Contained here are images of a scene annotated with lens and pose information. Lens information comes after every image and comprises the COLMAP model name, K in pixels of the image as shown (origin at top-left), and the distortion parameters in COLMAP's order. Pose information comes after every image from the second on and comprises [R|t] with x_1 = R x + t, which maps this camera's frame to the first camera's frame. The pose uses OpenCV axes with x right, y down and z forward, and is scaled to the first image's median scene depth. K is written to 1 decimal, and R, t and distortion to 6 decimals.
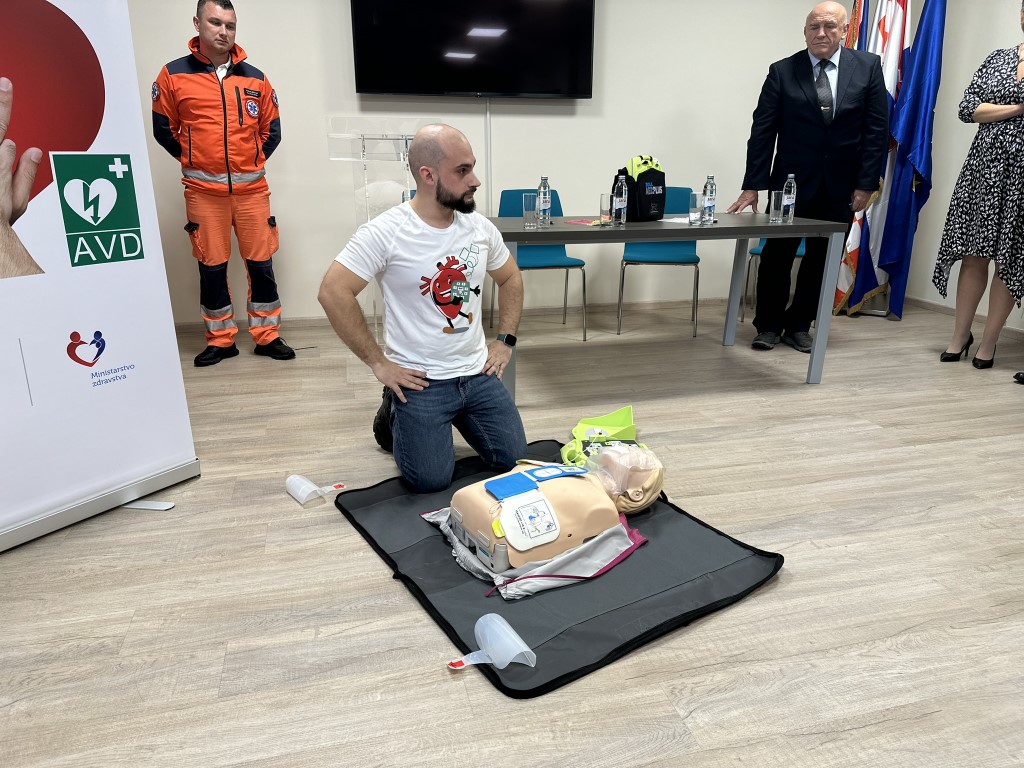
lens RADIAL K [[714.2, 0, 514.6], [0, 714.2, 376.1], [0, 0, 1]] dist [0.054995, -0.070404]
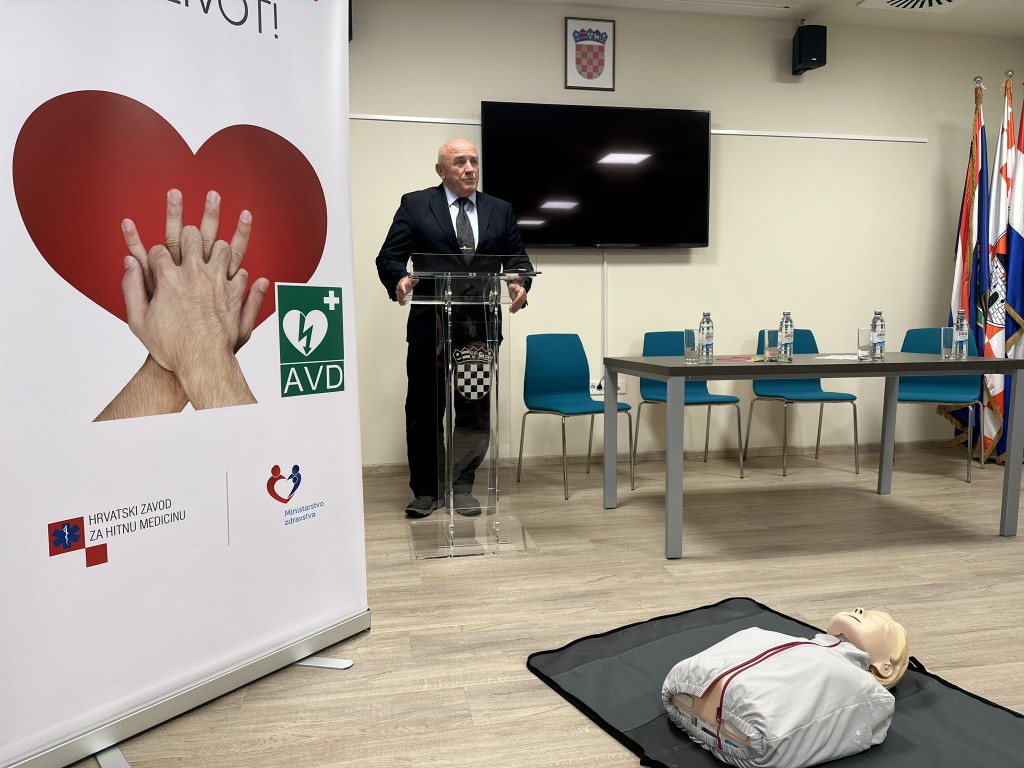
lens RADIAL K [[717.3, 0, 513.4], [0, 717.3, 376.7], [0, 0, 1]] dist [0.072971, -0.095400]
pose [[0.997228, -0.006622, -0.074111, -0.221857], [-0.009160, 0.977530, -0.210596, 0.021528], [0.073840, 0.210691, 0.974760, 0.071030]]
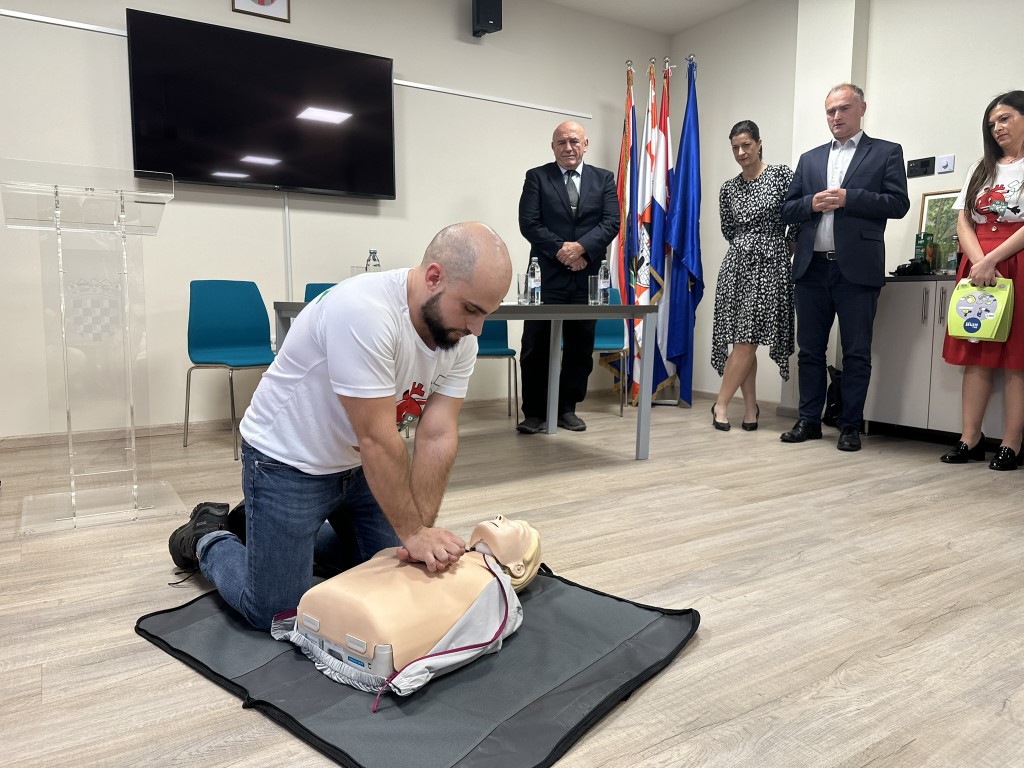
lens RADIAL K [[716.9, 0, 509.9], [0, 716.9, 376.9], [0, 0, 1]] dist [0.083720, -0.093399]
pose [[0.955169, -0.029433, 0.294593, -0.105195], [0.080865, 0.983146, -0.163963, 0.081912], [-0.284802, 0.180435, 0.941451, 0.132103]]
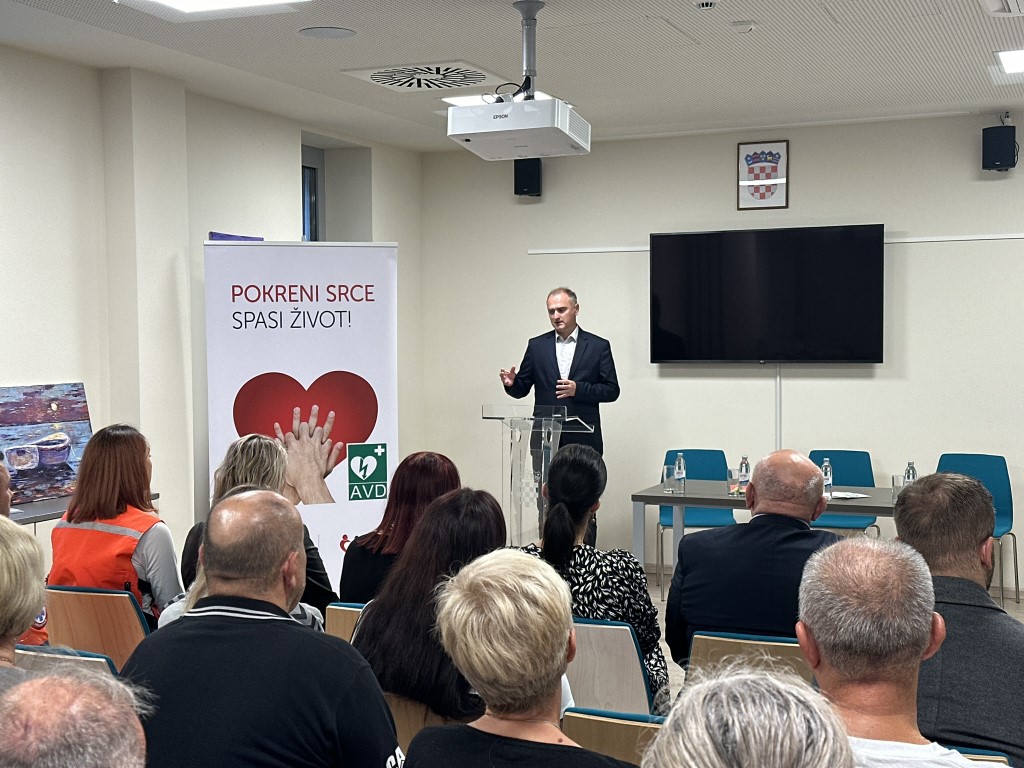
lens RADIAL K [[1257.9, 0, 512.4], [0, 1257.9, 402.3], [0, 0, 1]] dist [0.021877, -0.004713]
pose [[0.820888, 0.012299, -0.570957, 1.580333], [-0.154436, 0.967299, -0.201203, 0.193505], [0.549812, 0.253342, 0.795943, -1.427736]]
